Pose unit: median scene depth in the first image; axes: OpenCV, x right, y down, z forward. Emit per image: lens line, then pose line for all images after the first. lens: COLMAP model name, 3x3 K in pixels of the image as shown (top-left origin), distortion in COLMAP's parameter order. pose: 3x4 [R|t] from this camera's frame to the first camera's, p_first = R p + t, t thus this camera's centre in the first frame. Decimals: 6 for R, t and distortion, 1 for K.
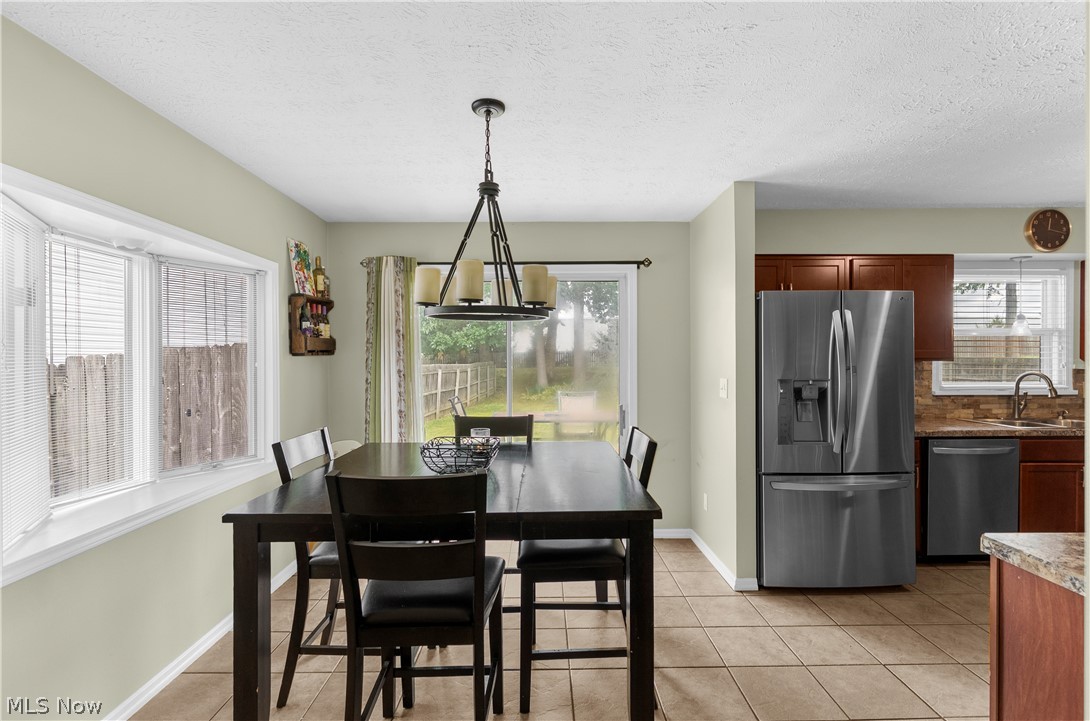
lens RADIAL K [[531.6, 0, 545.0], [0, 531.6, 360.5], [0, 0, 1]] dist [0.002615, 0.000174]
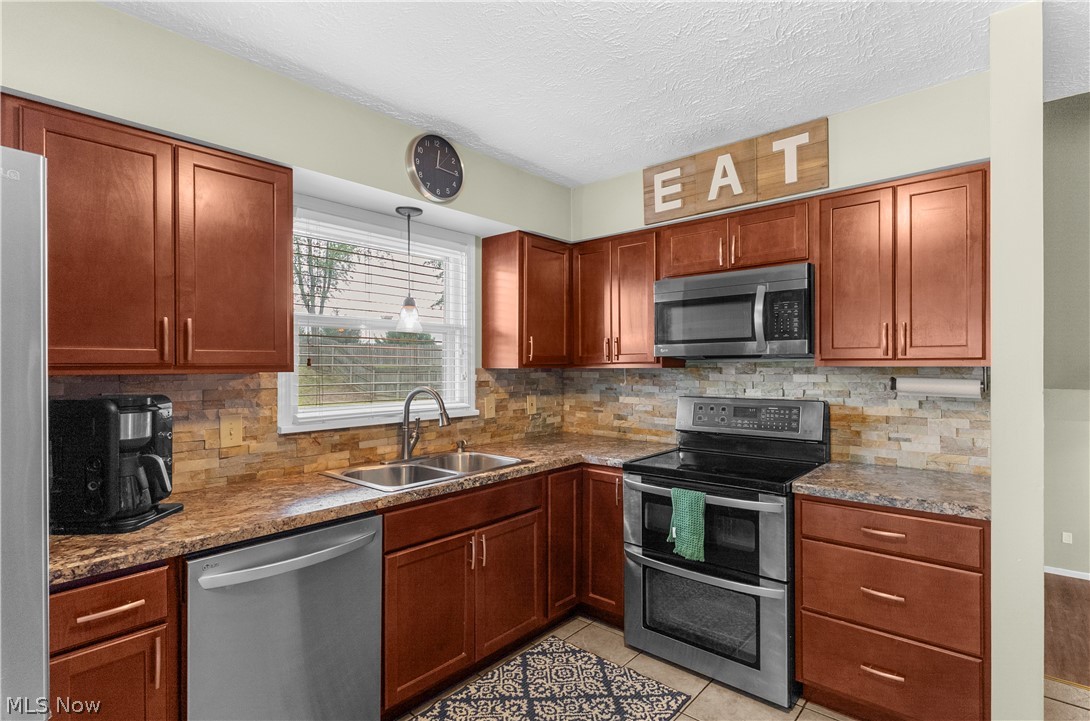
lens RADIAL K [[536.3, 0, 542.8], [0, 536.3, 363.9], [0, 0, 1]] dist [0.001116, 0.000191]
pose [[0.668258, 0.003549, 0.743921, 0.503142], [0.004236, 0.999954, -0.008576, -0.000746], [-0.743917, 0.008882, 0.668213, 0.434323]]
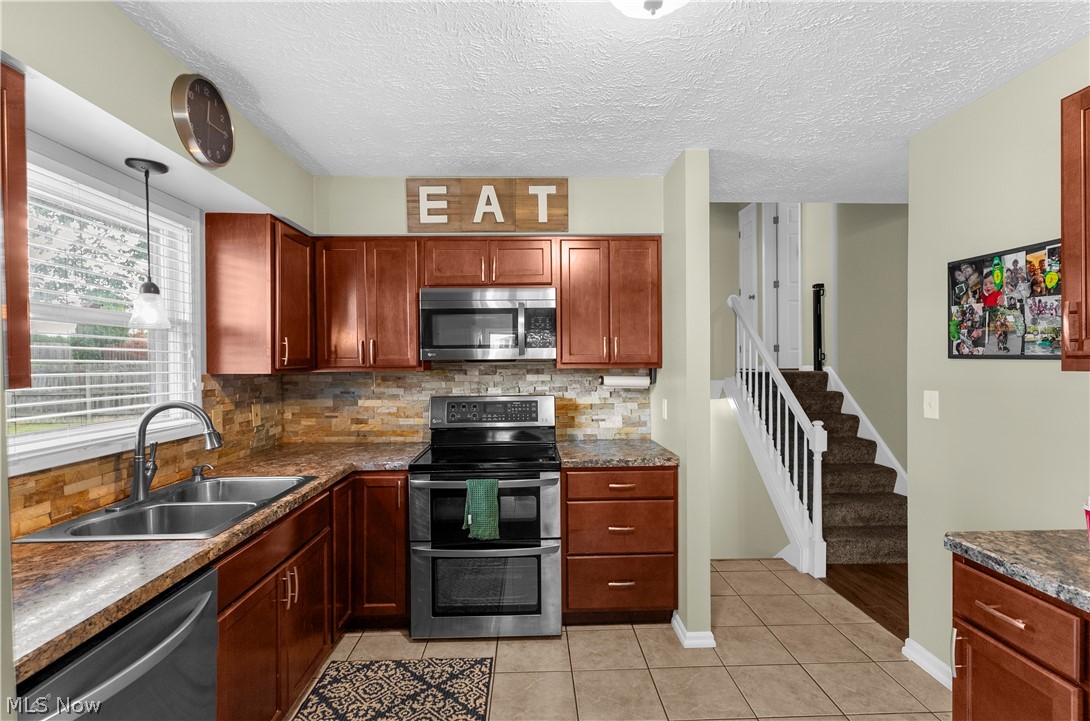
lens RADIAL K [[531.3, 0, 545.1], [0, 531.3, 365.2], [0, 0, 1]] dist [0.003563, 0.000258]
pose [[-0.022759, -0.004843, 0.999729, 0.392447], [0.011587, 0.999920, 0.005108, -0.010382], [-0.999674, 0.011701, -0.022702, 0.635190]]
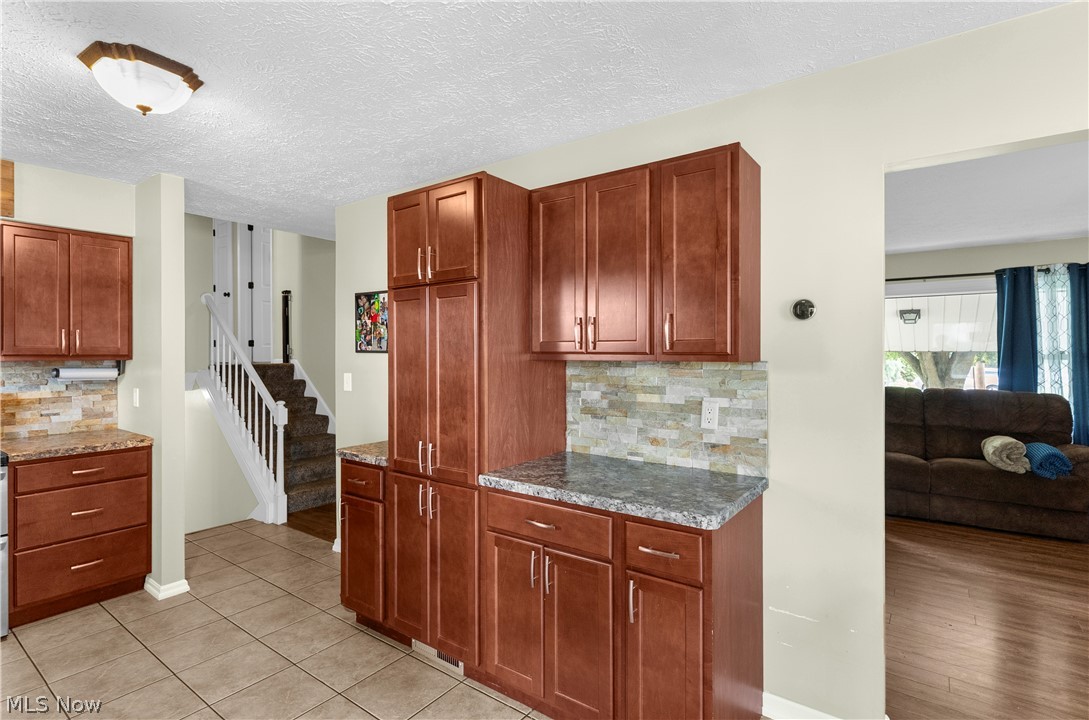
lens RADIAL K [[529.2, 0, 546.0], [0, 529.2, 354.5], [0, 0, 1]] dist [0.001219, -0.001122]
pose [[-0.802453, 0.003502, 0.596705, 0.152290], [0.007161, 0.999967, 0.003762, -0.007551], [-0.596673, 0.007292, -0.802452, 0.724408]]
